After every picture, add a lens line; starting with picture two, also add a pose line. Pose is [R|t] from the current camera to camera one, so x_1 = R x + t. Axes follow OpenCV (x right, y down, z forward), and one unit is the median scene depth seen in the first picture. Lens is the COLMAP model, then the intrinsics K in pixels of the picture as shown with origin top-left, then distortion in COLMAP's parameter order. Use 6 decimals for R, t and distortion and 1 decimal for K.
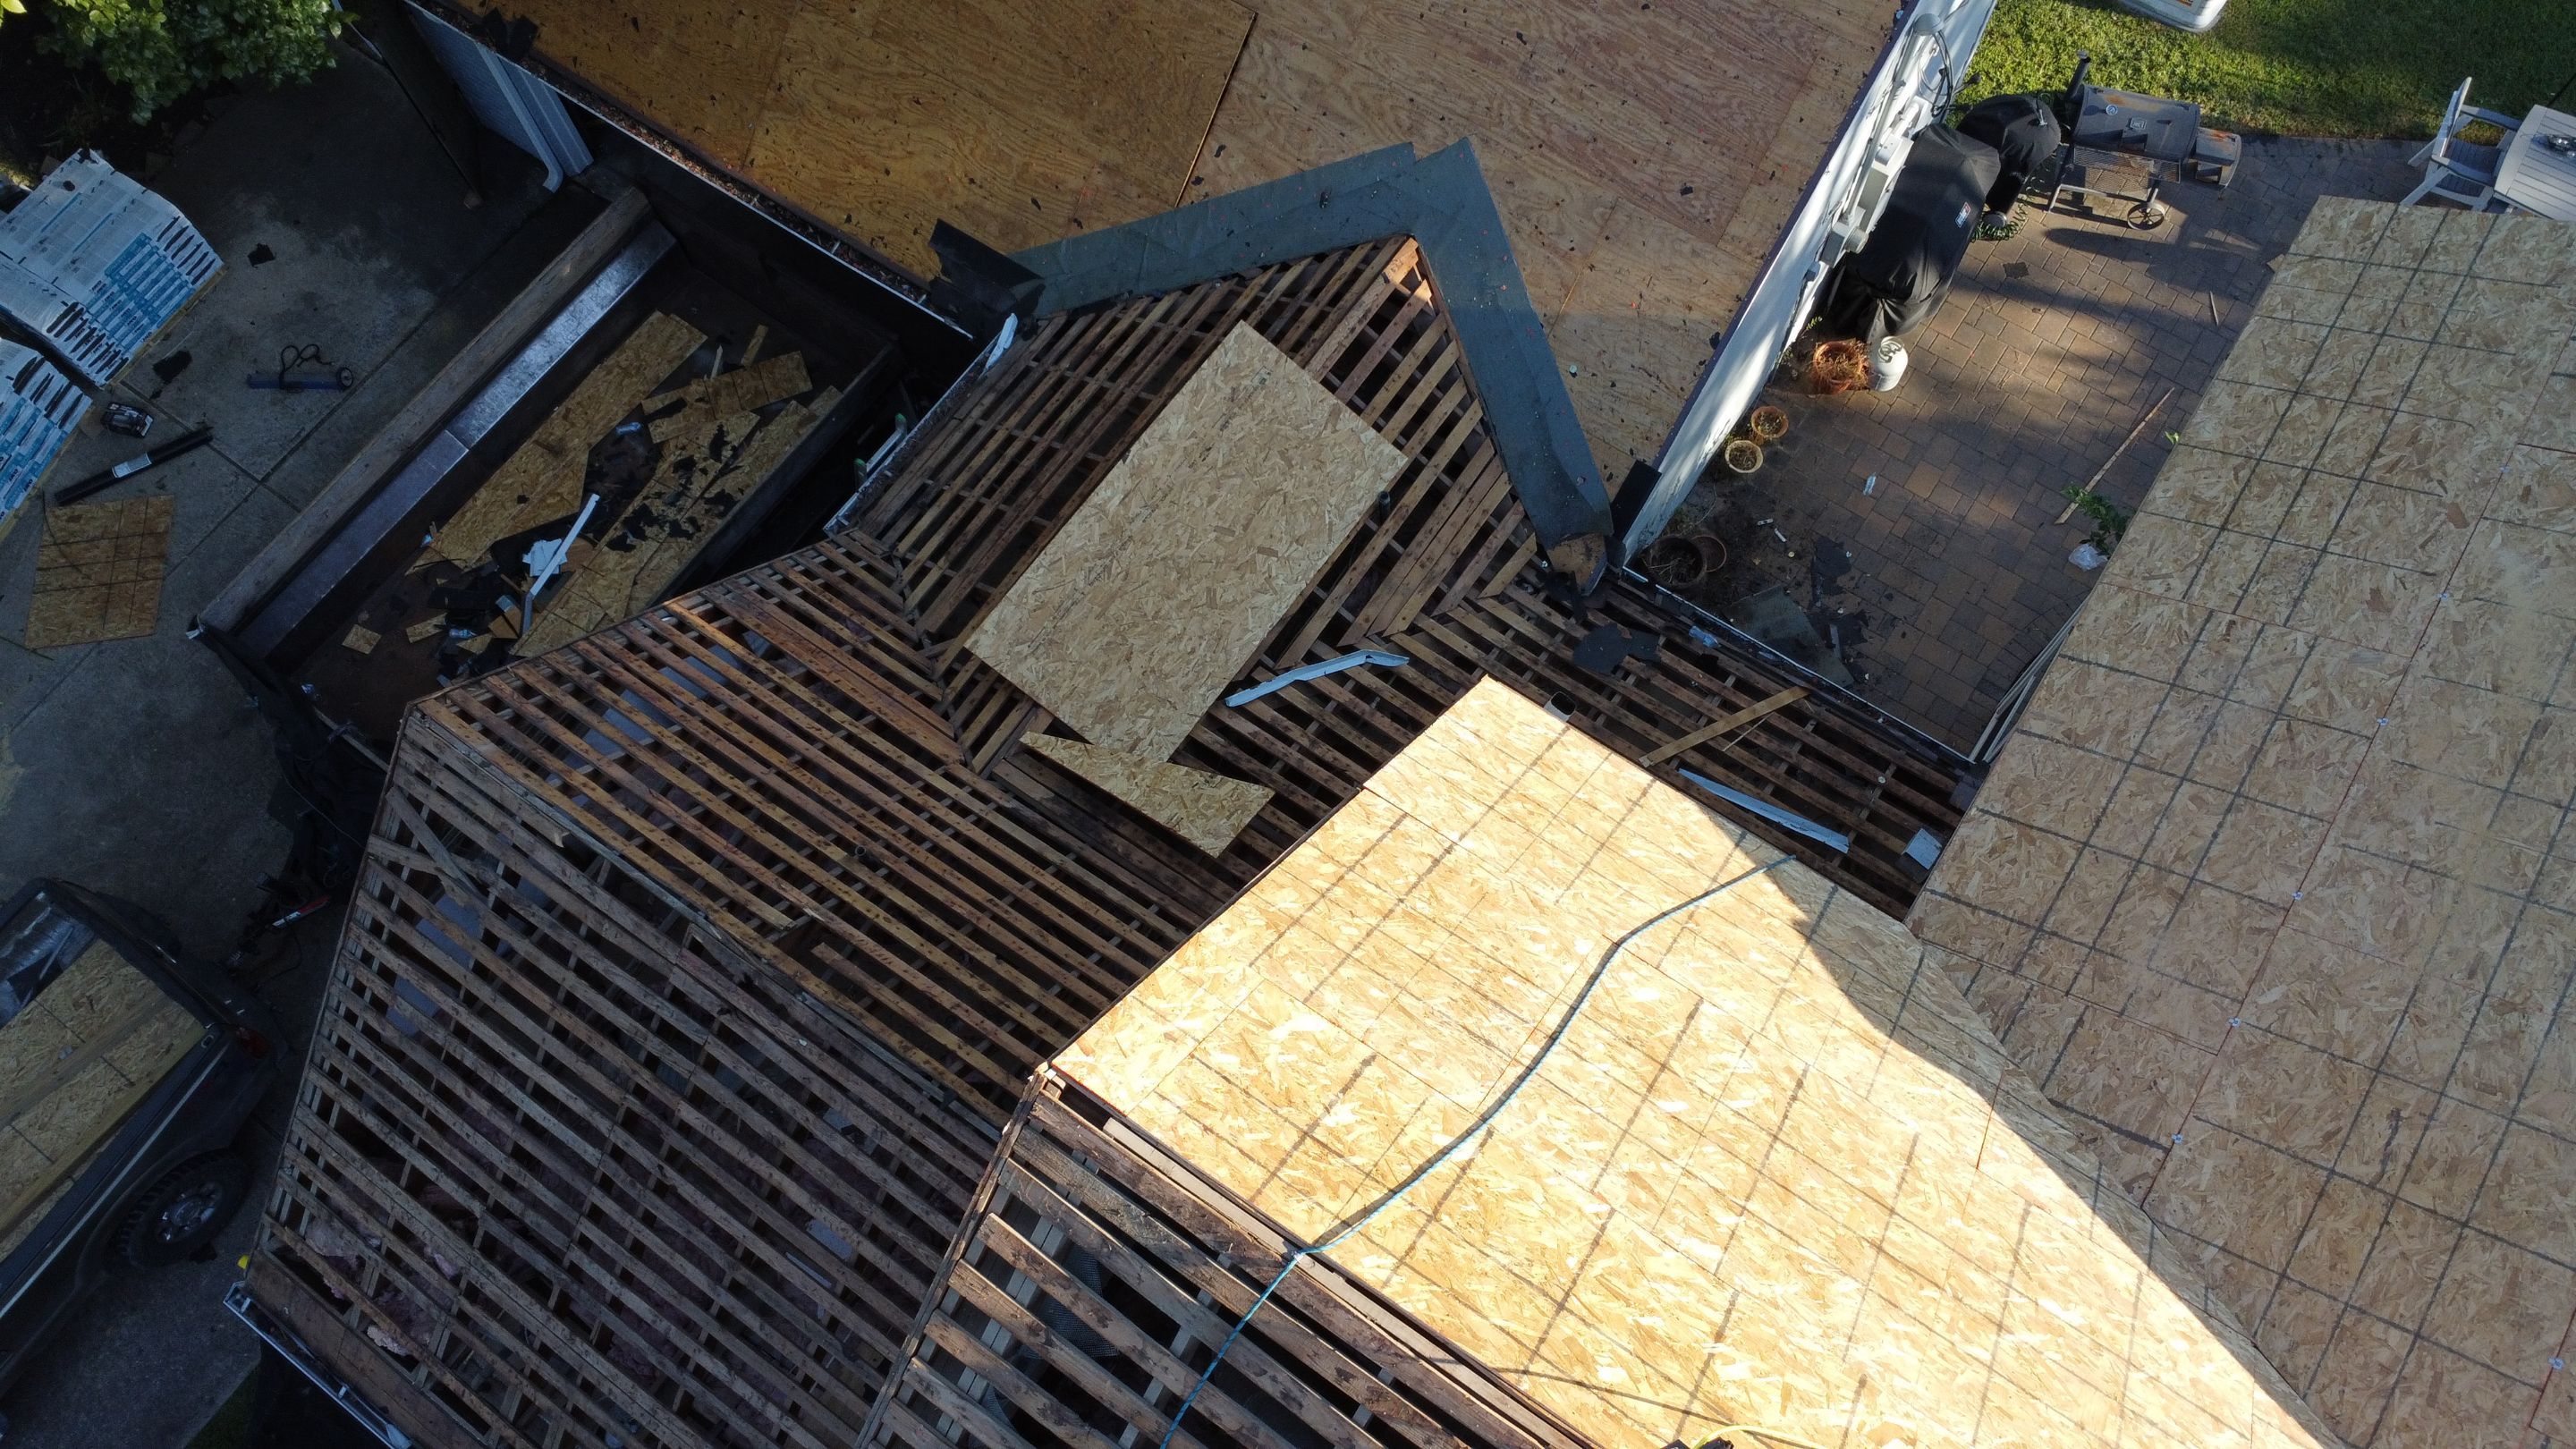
lens RADIAL K [[1867.4, 0, 1287.8], [0, 1867.4, 713.4], [0, 0, 1]] dist [-0.018025, -0.025670]
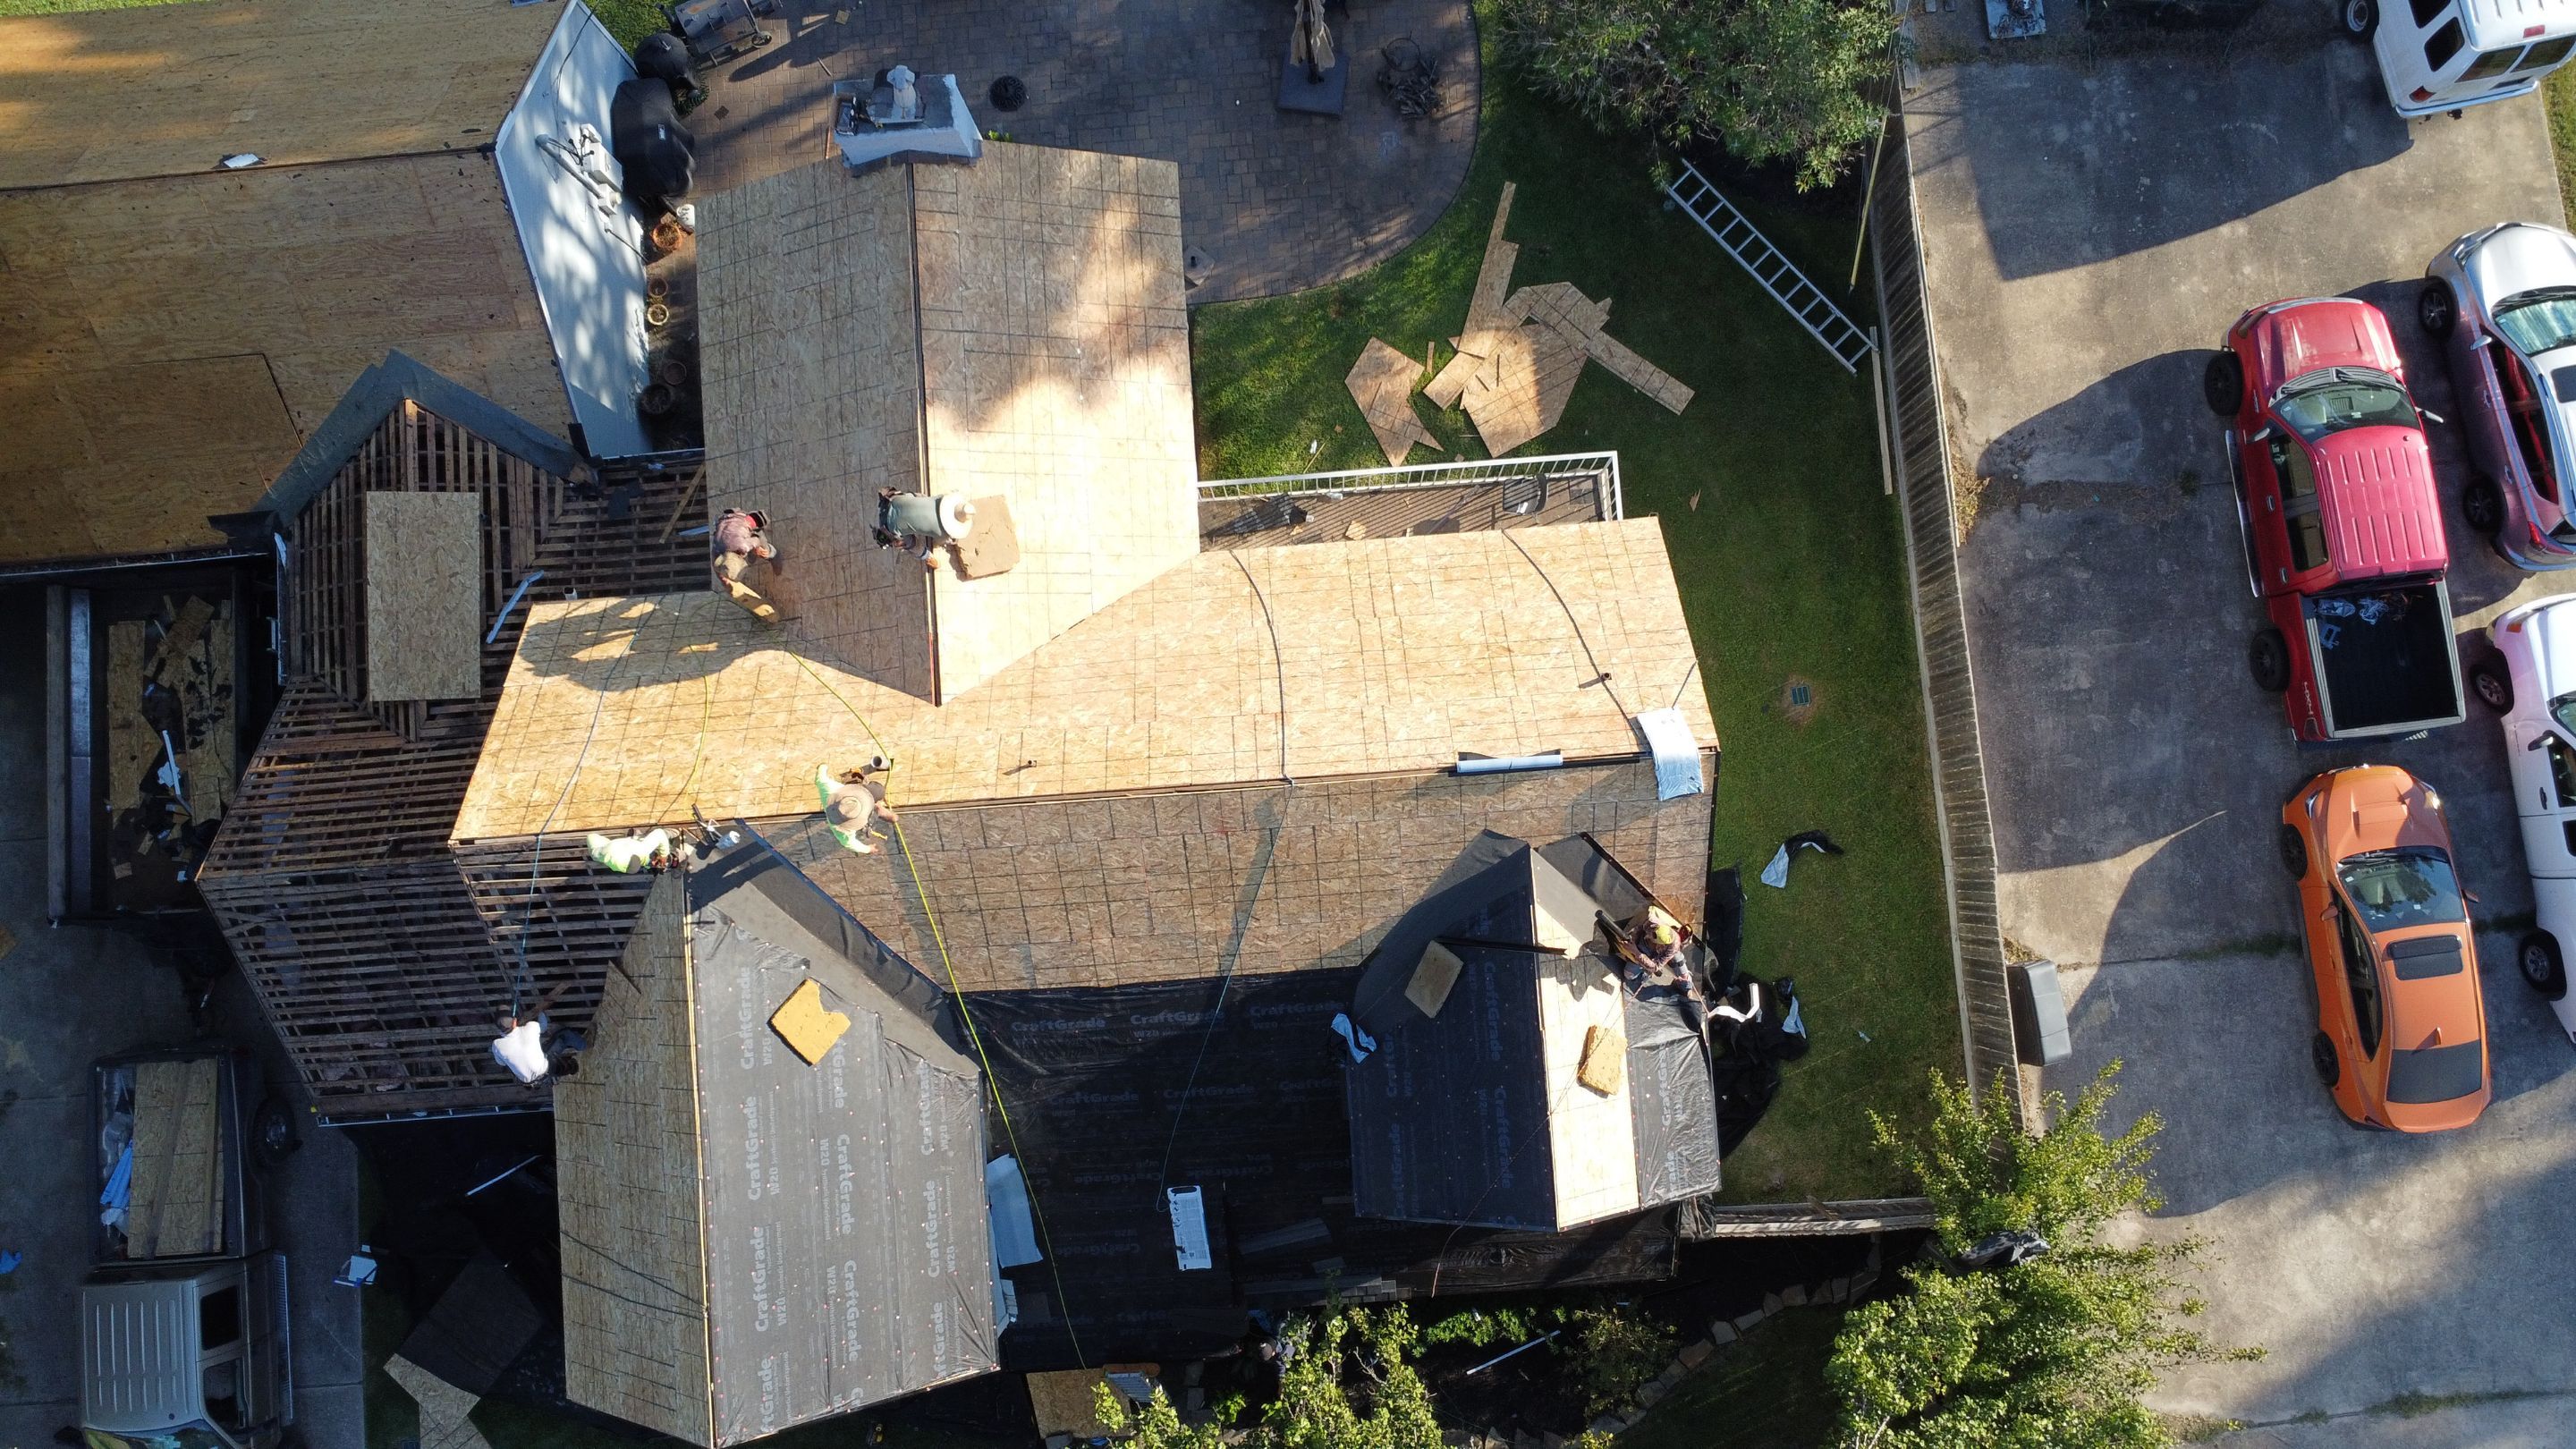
lens RADIAL K [[1867.4, 0, 1287.8], [0, 1867.4, 713.4], [0, 0, 1]] dist [-0.018025, -0.025670]
pose [[0.778882, -0.624053, 0.062459, 0.514766], [0.577451, 0.752430, 0.316858, -0.092638], [-0.244732, -0.210728, 0.946414, -1.315214]]
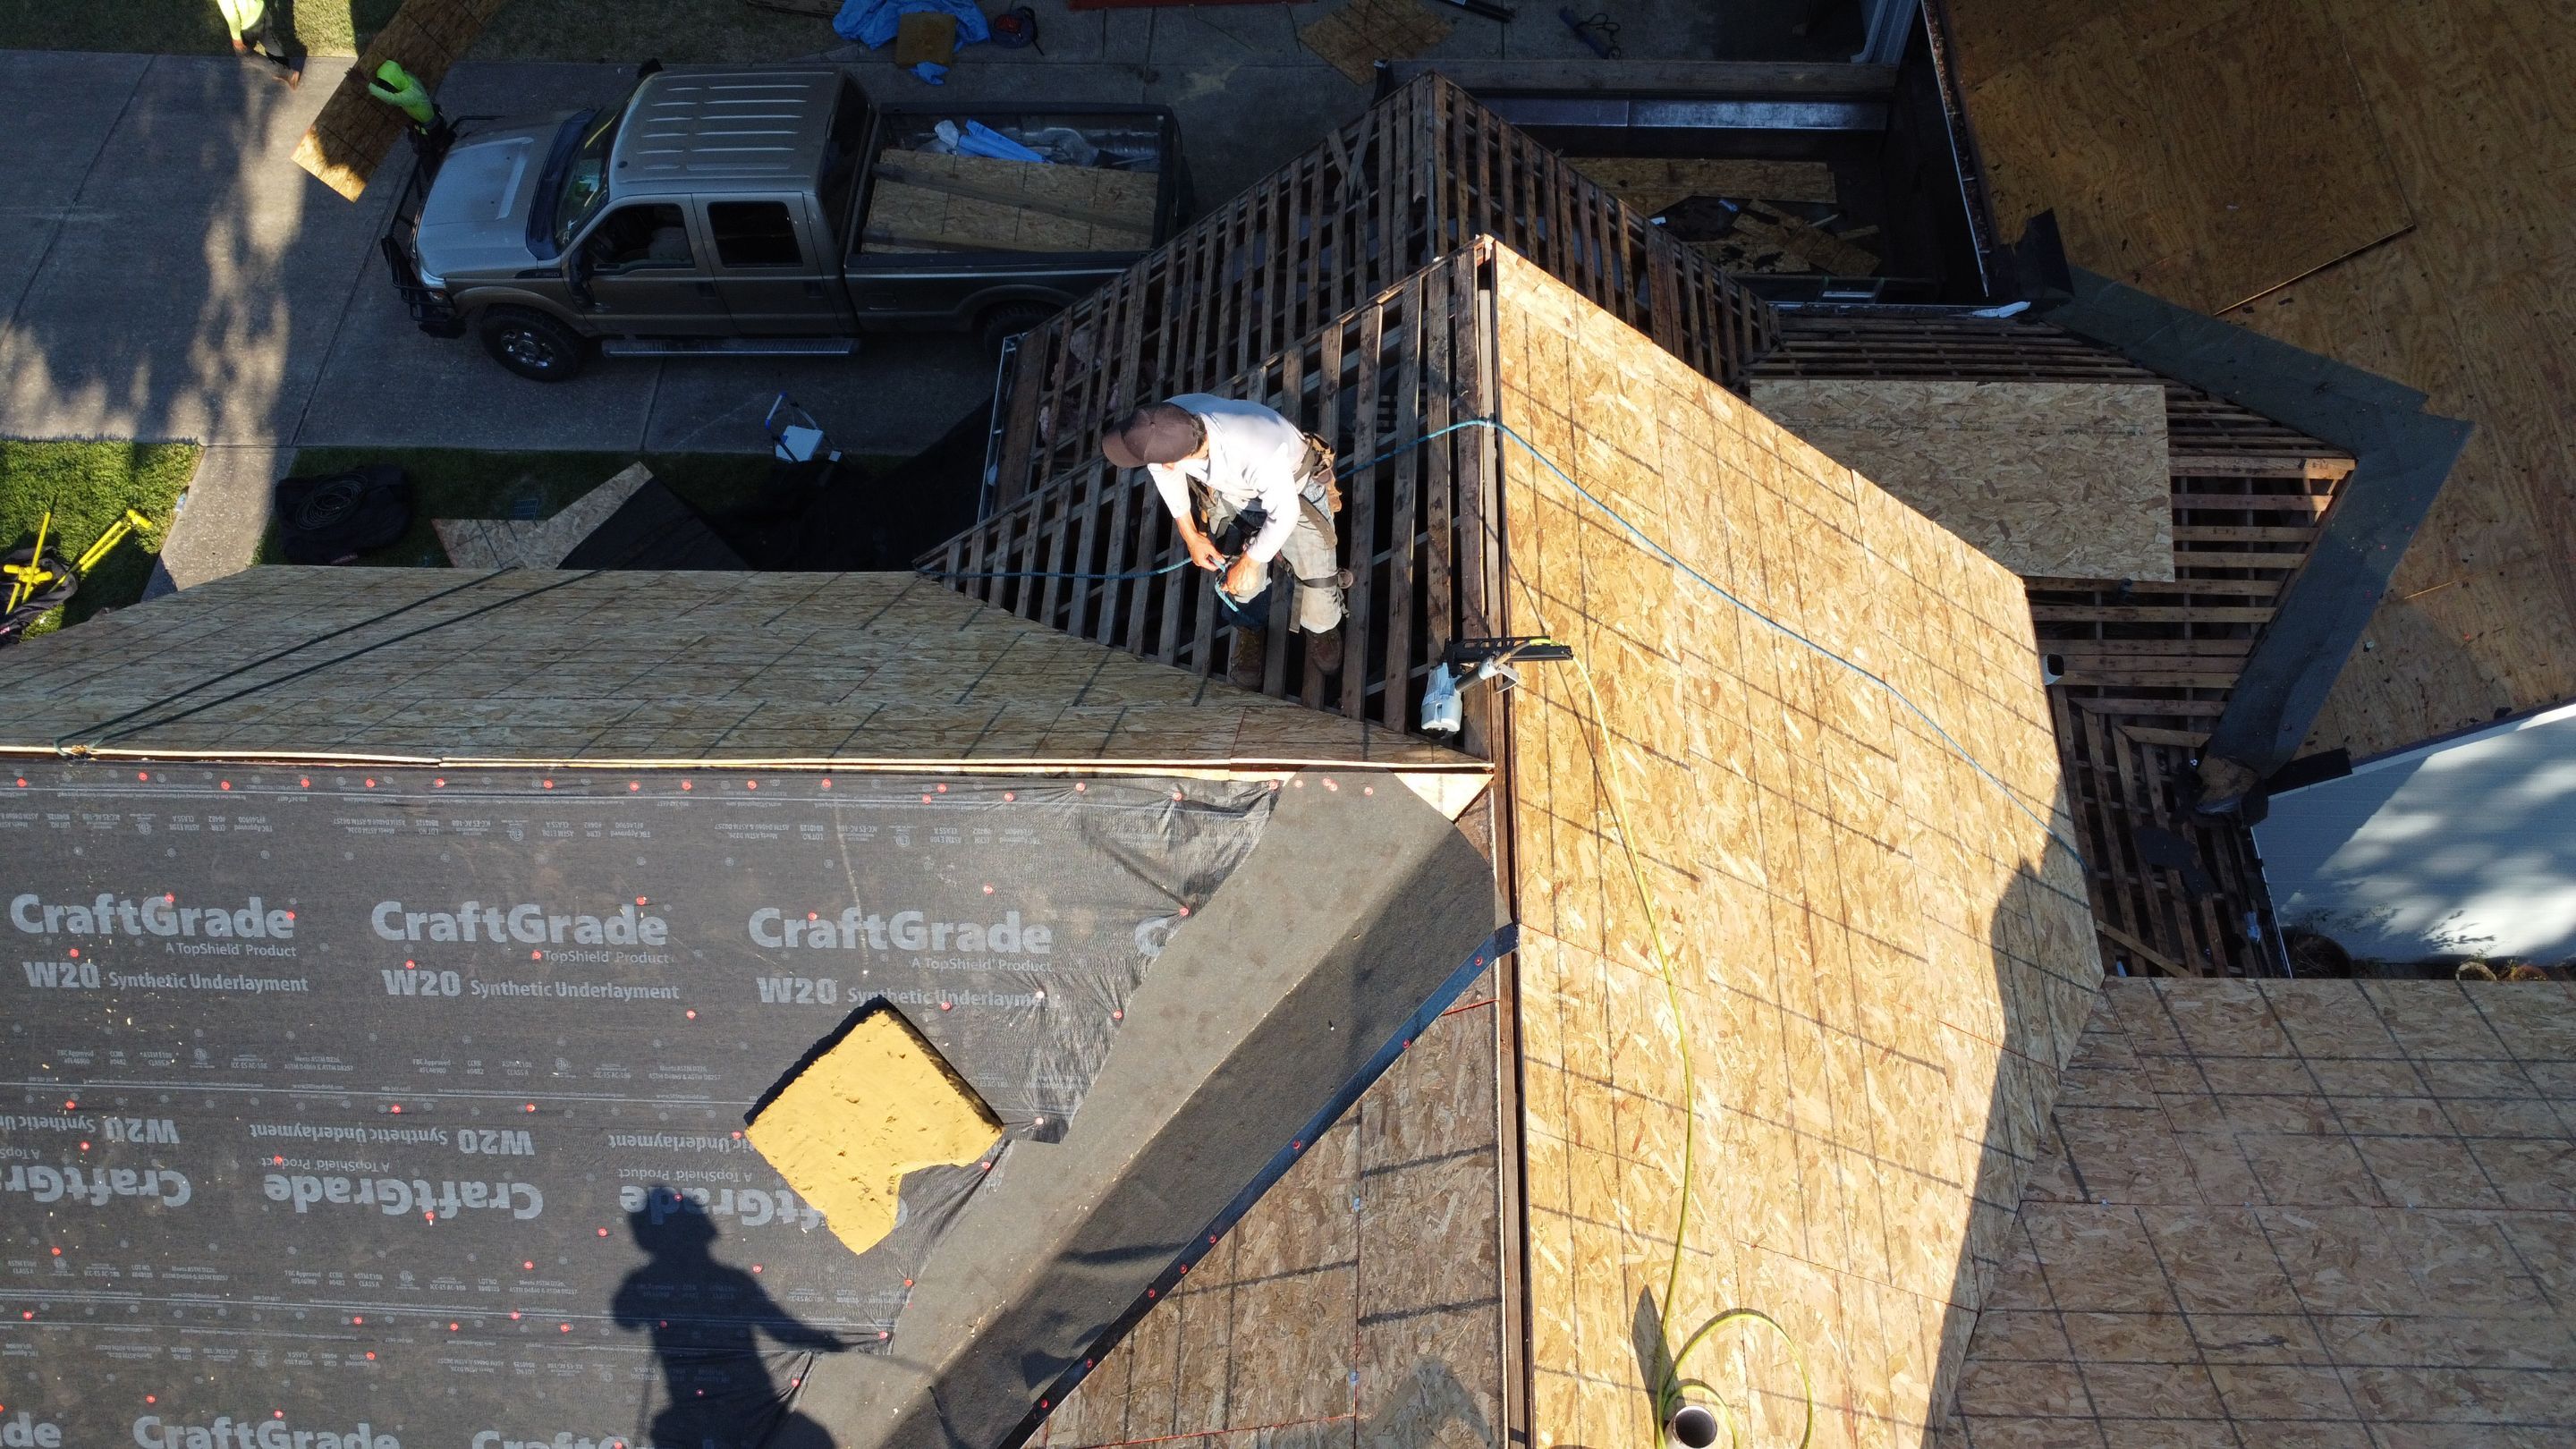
lens RADIAL K [[1867.4, 0, 1287.8], [0, 1867.4, 713.4], [0, 0, 1]] dist [-0.018025, -0.025670]
pose [[0.539645, 0.727257, -0.424123, 0.306022], [-0.769467, 0.630481, 0.102052, 0.193174], [0.341619, 0.271277, 0.899836, -0.075821]]
